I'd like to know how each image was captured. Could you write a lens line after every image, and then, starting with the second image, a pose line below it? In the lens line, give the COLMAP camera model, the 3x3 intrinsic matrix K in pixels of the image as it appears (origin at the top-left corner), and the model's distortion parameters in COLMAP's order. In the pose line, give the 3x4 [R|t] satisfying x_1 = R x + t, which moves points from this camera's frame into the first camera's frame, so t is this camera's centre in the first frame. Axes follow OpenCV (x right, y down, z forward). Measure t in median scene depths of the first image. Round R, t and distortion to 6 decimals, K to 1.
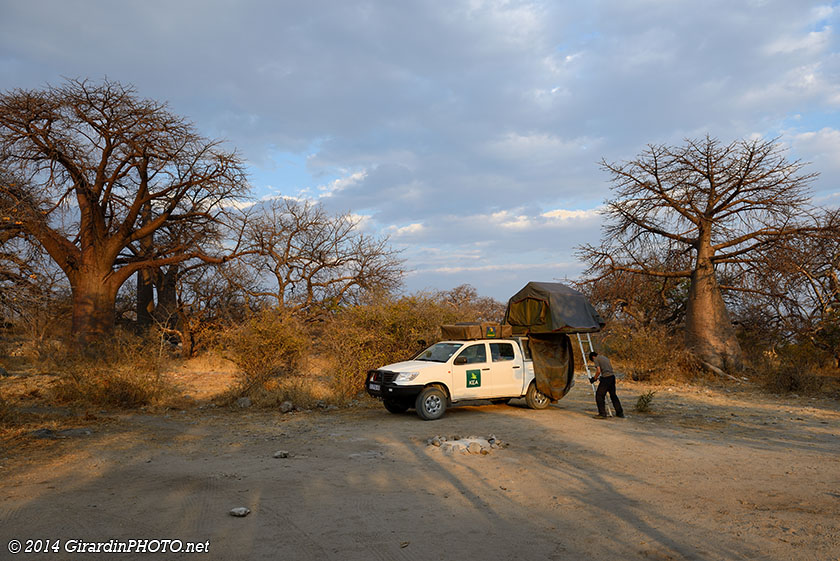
lens RADIAL K [[589.9, 0, 419.4], [0, 589.9, 299.5], [0, 0, 1]] dist [-0.001143, -0.001873]
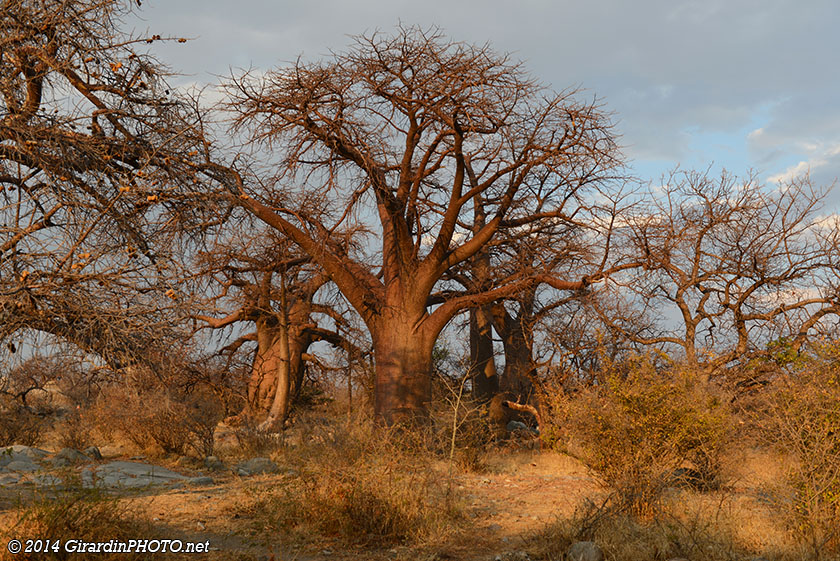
lens RADIAL K [[916.5, 0, 420.0], [0, 916.5, 280.5], [0, 0, 1]] dist [-0.004595, -0.001980]
pose [[0.861844, -0.076391, -0.501387, -0.013778], [0.033489, 0.995006, -0.094033, 0.010782], [0.506067, 0.064251, 0.860098, 0.124071]]
